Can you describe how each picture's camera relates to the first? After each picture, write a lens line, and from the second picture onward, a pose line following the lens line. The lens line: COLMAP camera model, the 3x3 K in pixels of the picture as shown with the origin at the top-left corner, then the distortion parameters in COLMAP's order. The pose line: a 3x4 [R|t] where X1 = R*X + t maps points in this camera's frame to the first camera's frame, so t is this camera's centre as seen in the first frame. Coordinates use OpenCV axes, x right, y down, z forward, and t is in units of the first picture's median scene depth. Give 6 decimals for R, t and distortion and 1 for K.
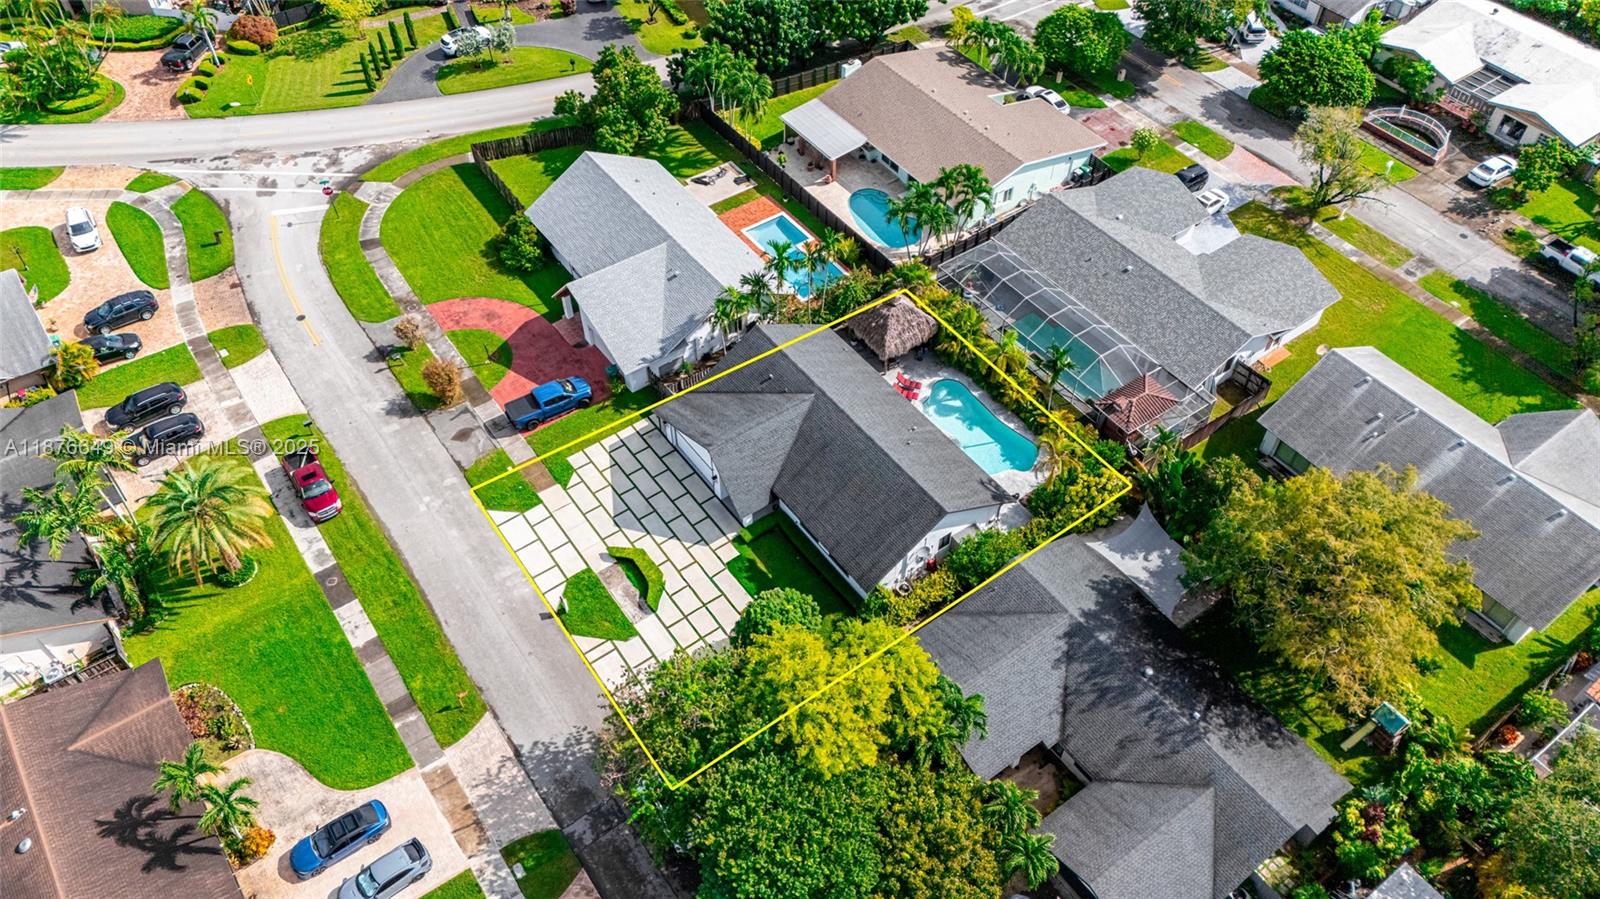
lens RADIAL K [[1183.3, 0, 805.1], [0, 1183.3, 449.2], [0, 0, 1]] dist [0.070524, -0.064819]
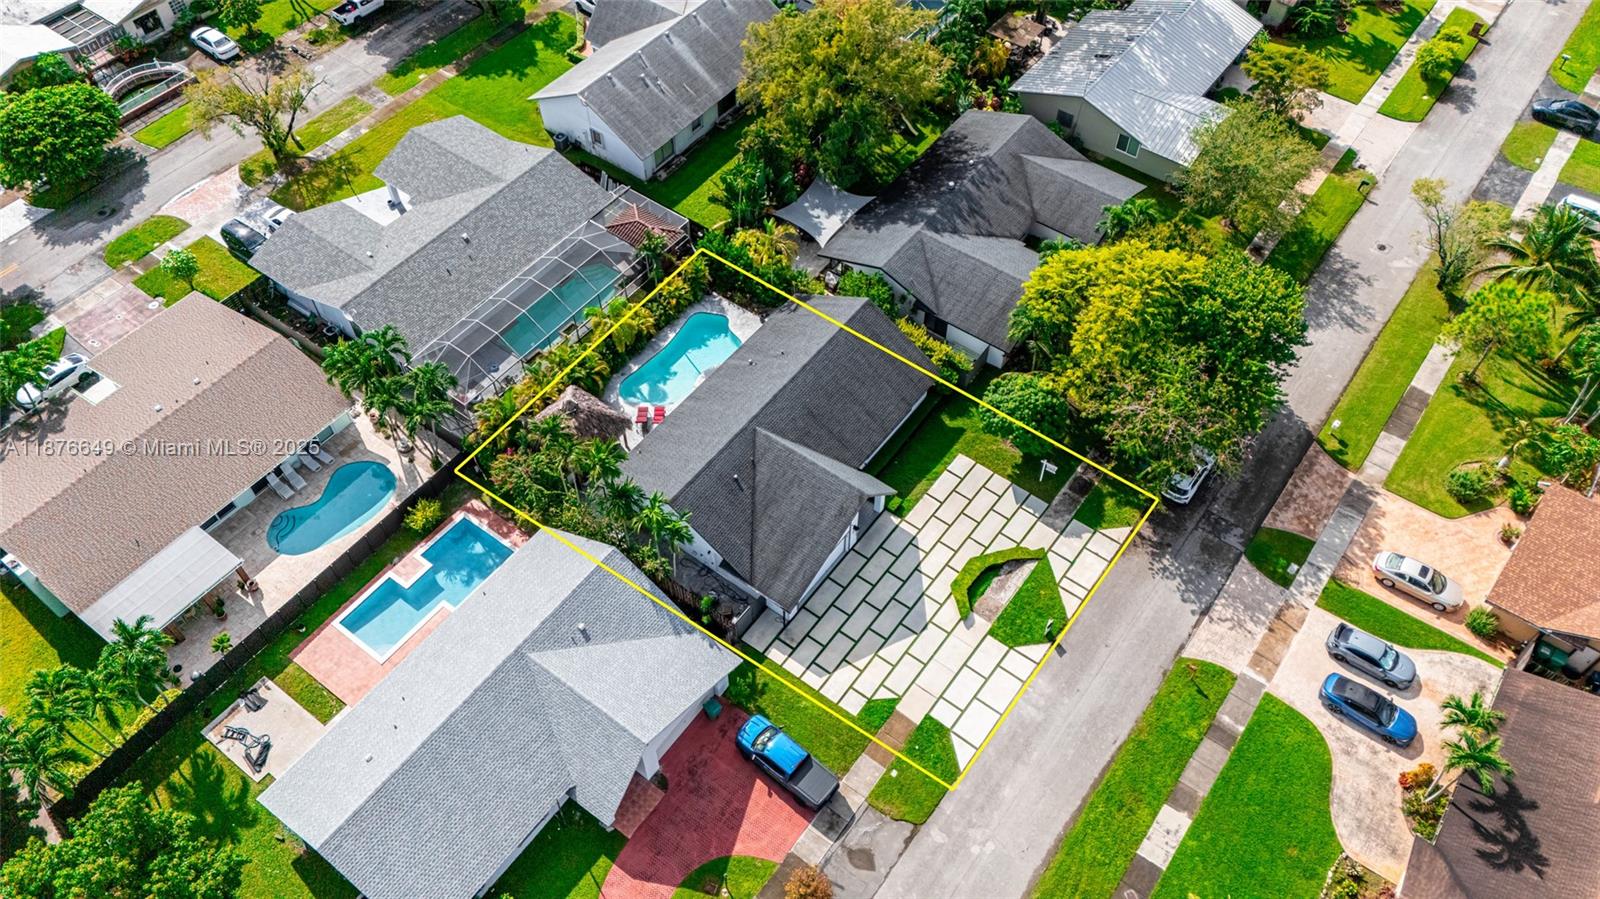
lens RADIAL K [[1183.3, 0, 805.1], [0, 1183.3, 449.2], [0, 0, 1]] dist [0.070524, -0.064819]
pose [[-0.301547, -0.761720, 0.573456, -0.494323], [0.713081, 0.219081, 0.665972, -0.570872], [-0.632918, 0.609742, 0.477105, 0.500181]]
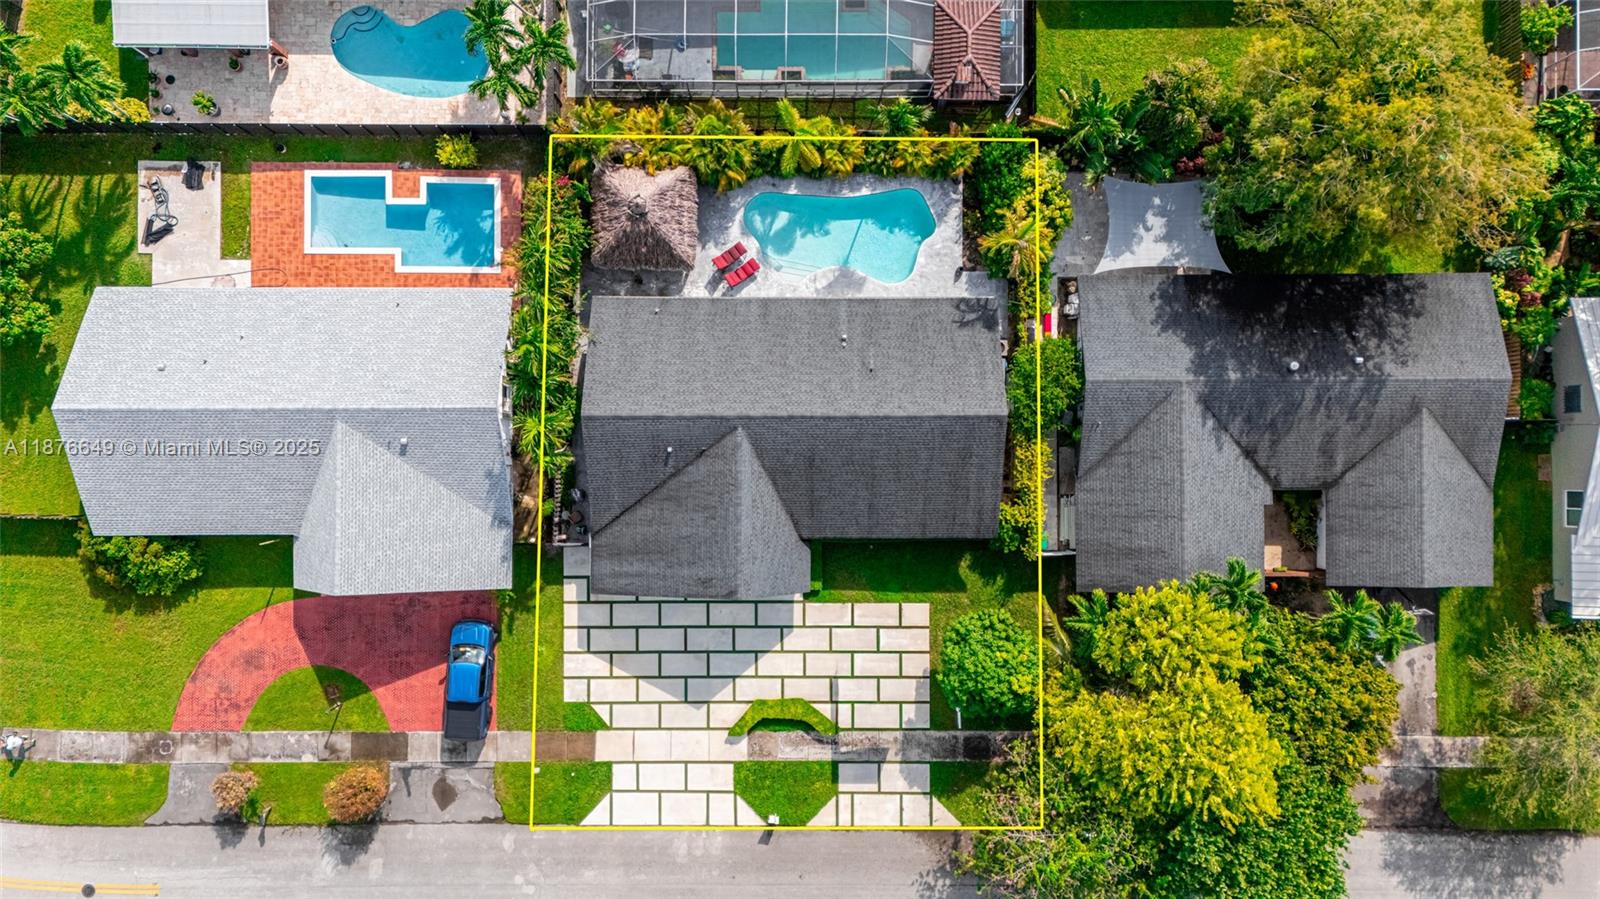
lens RADIAL K [[1183.3, 0, 805.1], [0, 1183.3, 449.2], [0, 0, 1]] dist [0.070524, -0.064819]
pose [[0.587026, -0.809423, 0.015304, 0.008516], [0.605453, 0.451492, 0.655425, -0.451103], [-0.537426, -0.375486, 0.755105, 0.383791]]
